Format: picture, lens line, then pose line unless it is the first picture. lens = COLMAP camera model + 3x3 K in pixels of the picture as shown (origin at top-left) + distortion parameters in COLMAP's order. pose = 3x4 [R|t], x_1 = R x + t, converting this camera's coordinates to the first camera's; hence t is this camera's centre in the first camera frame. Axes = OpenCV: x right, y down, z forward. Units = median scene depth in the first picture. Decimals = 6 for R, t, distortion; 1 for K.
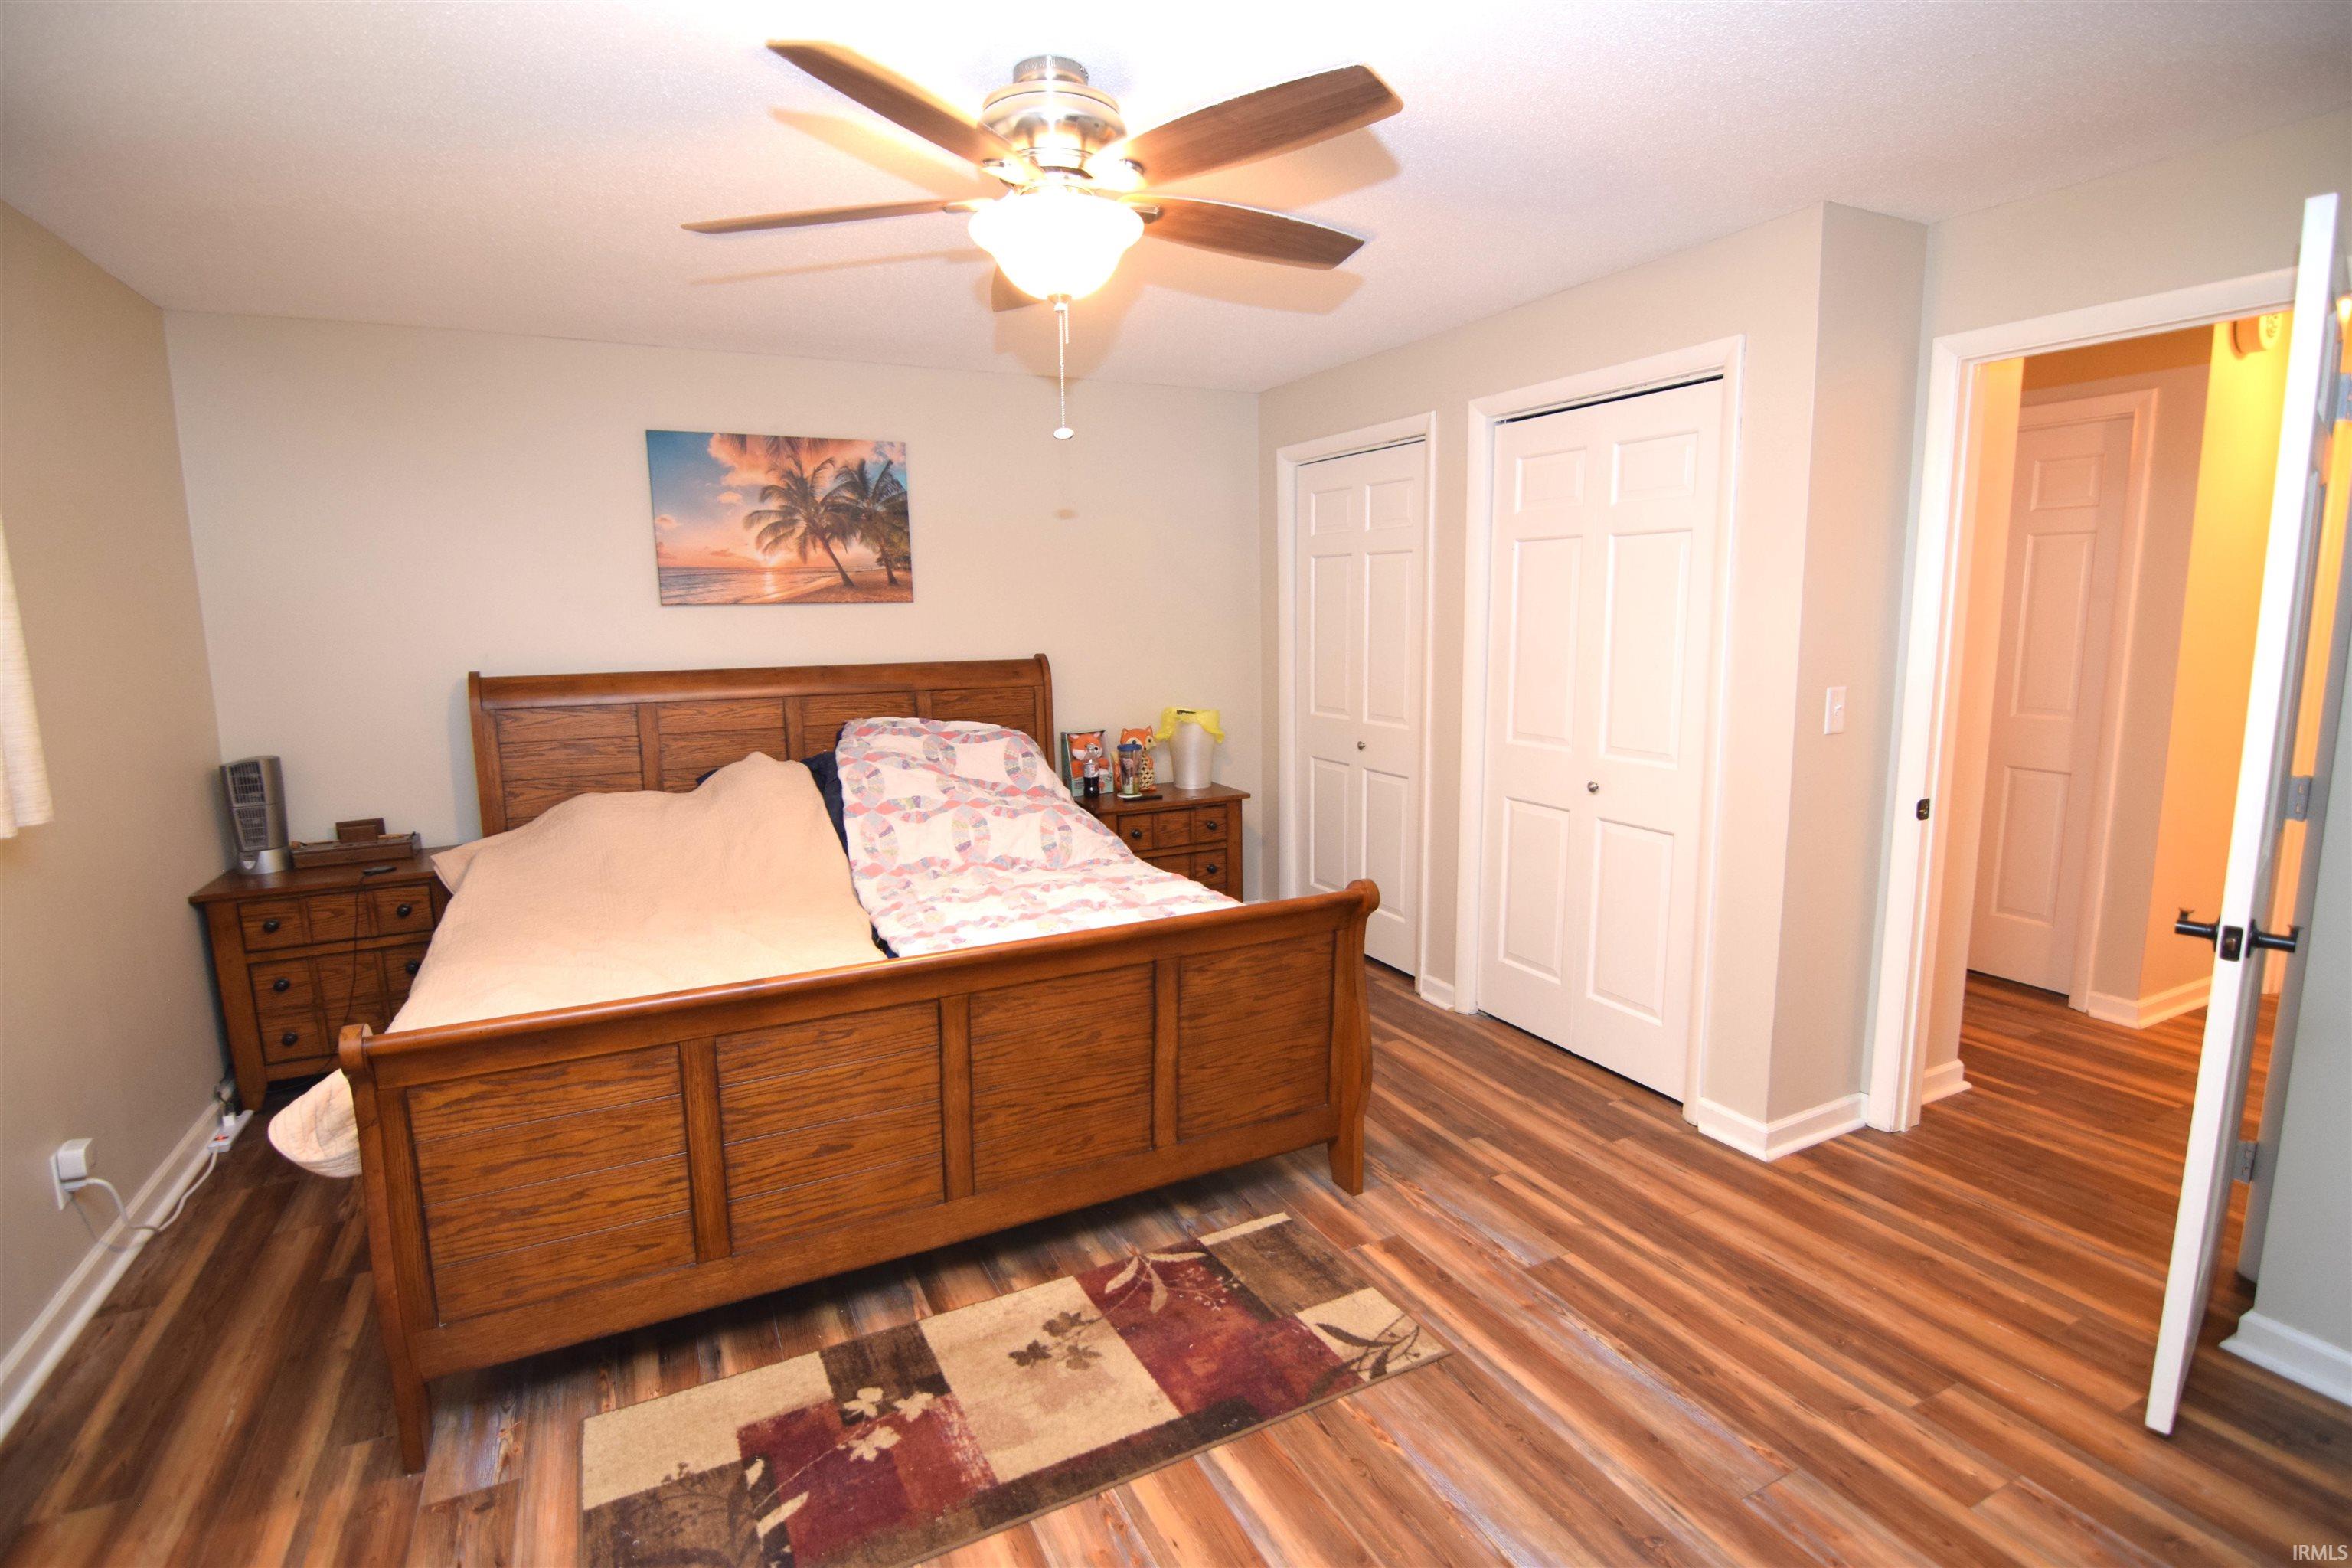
lens RADIAL K [[1143.9, 0, 1175.6], [0, 1143.9, 796.2], [0, 0, 1]] dist [-0.006959, -0.000812]
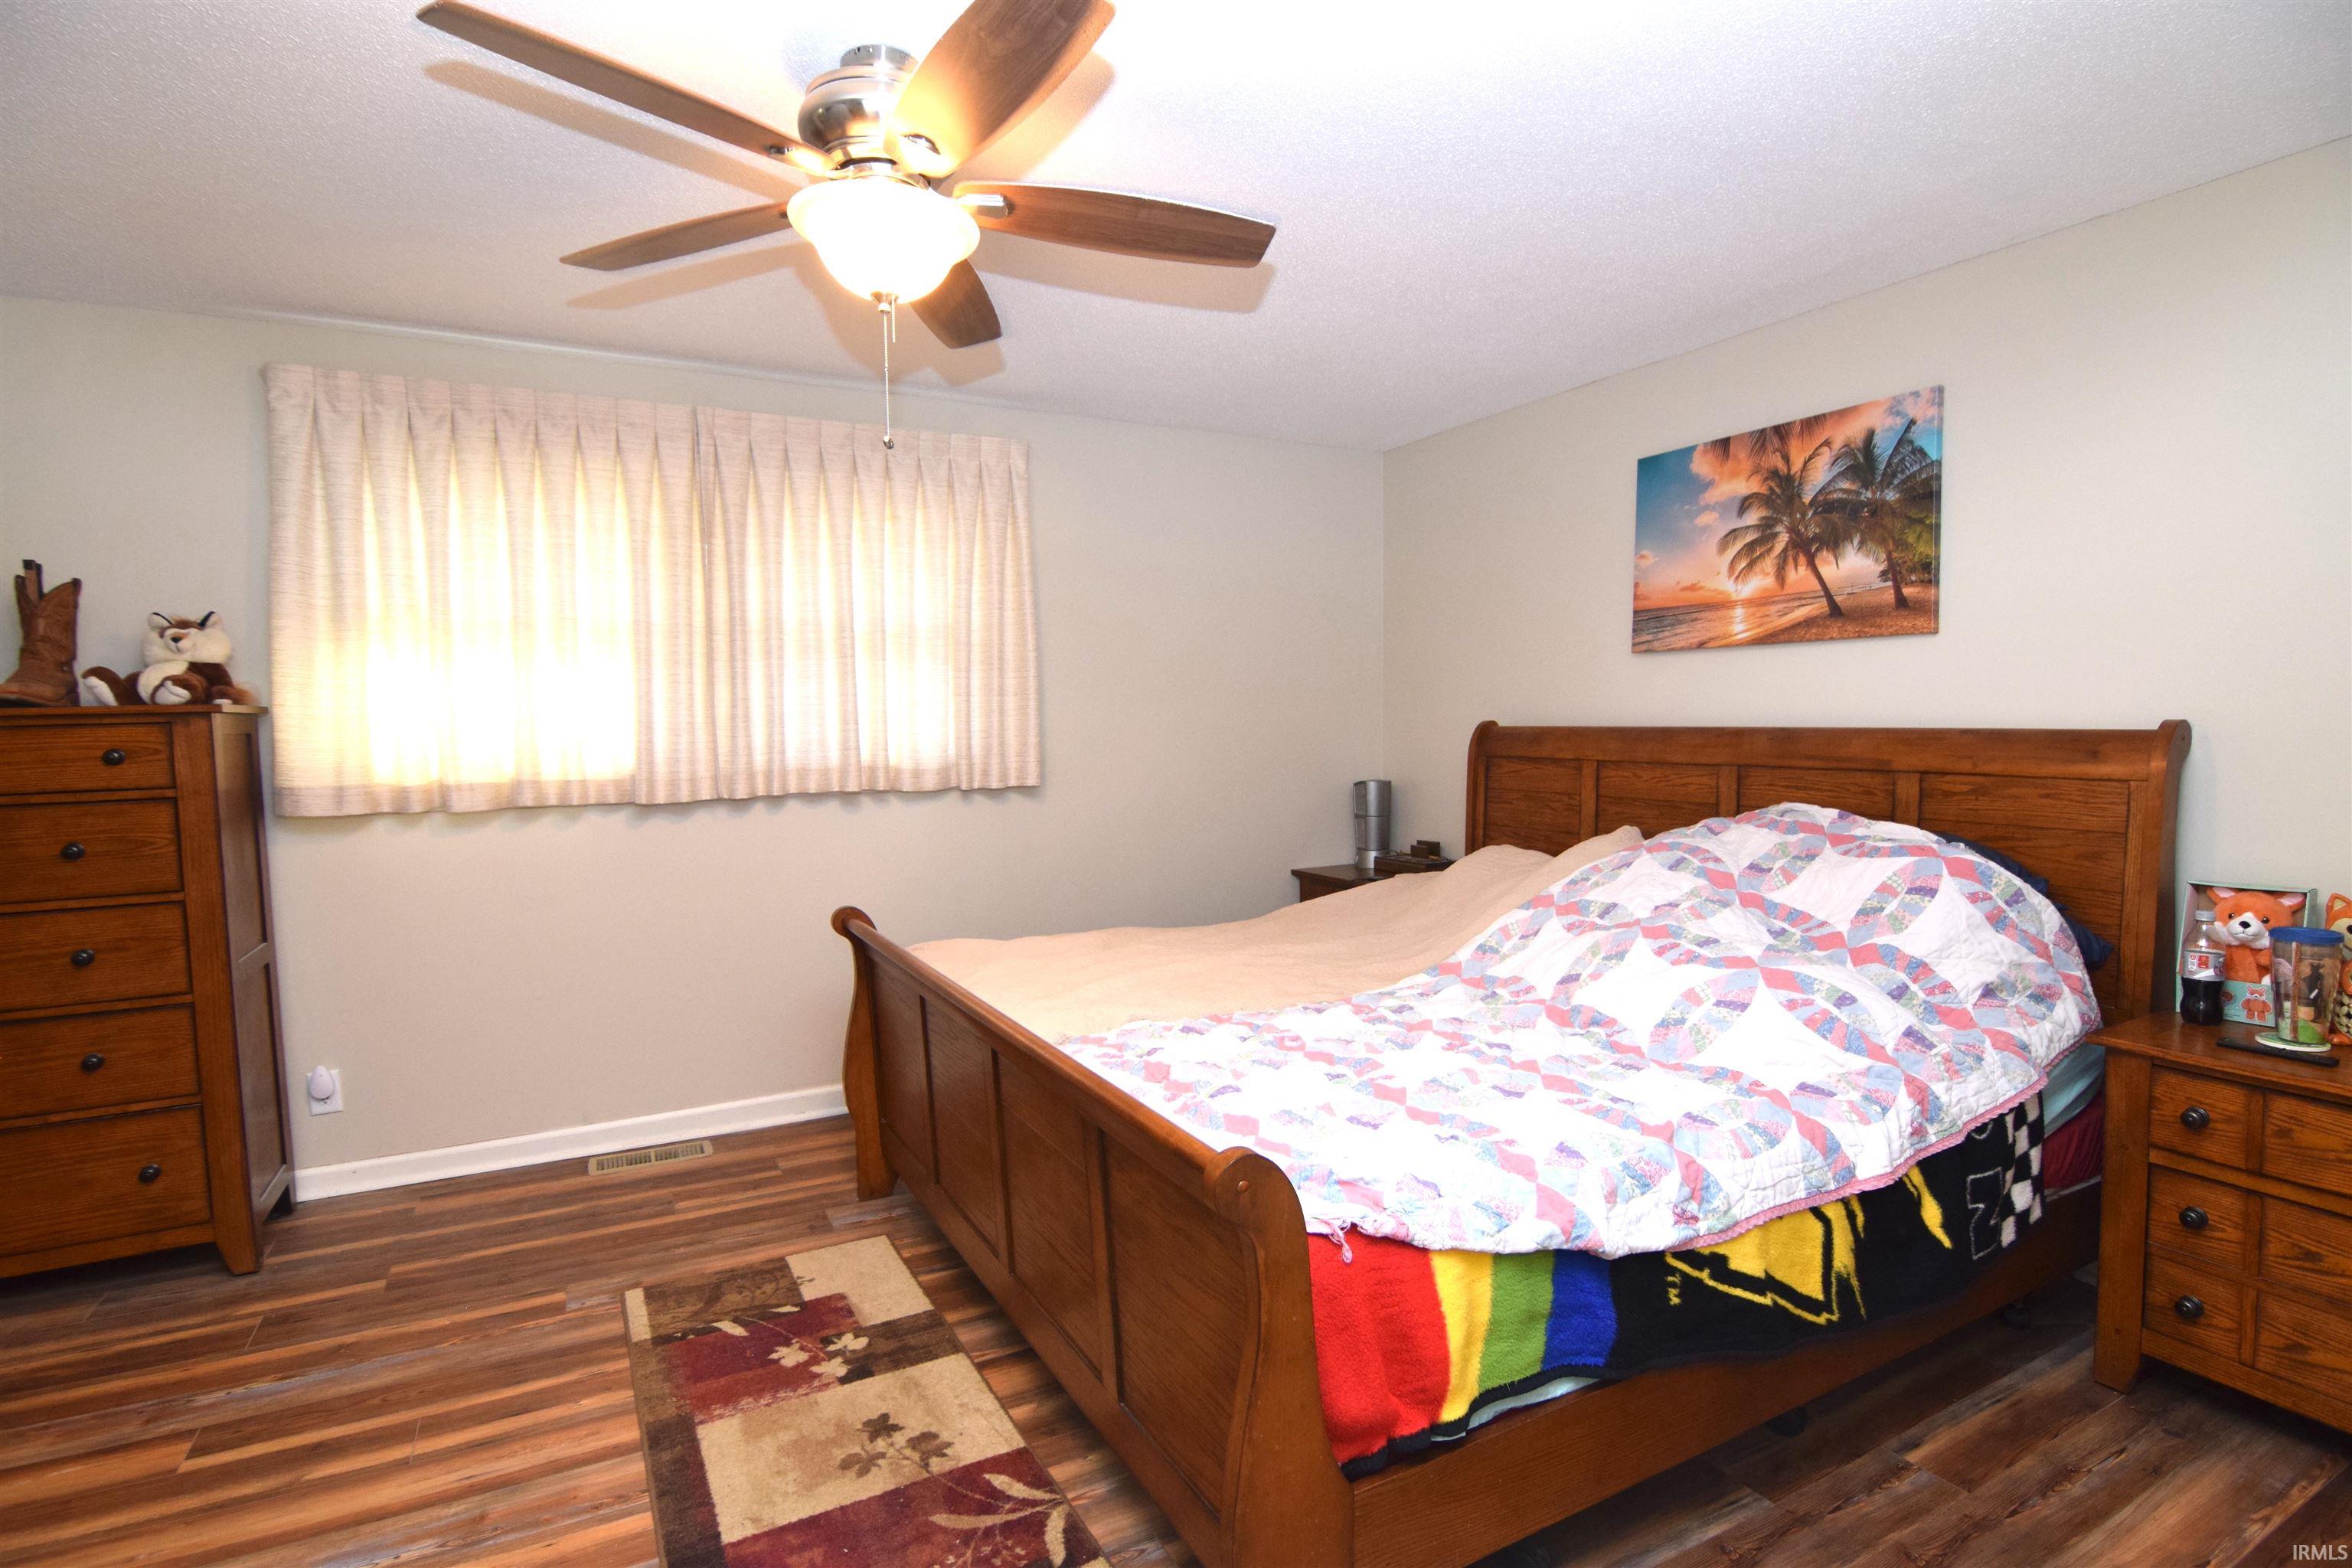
lens RADIAL K [[1143.9, 0, 1169.0], [0, 1143.9, 777.7], [0, 0, 1]] dist [-0.006959, -0.000812]
pose [[0.019872, 0.068917, -0.997424, 0.422672], [-0.147506, 0.986906, 0.065252, -0.073893], [0.988861, 0.145830, 0.029778, 0.612245]]
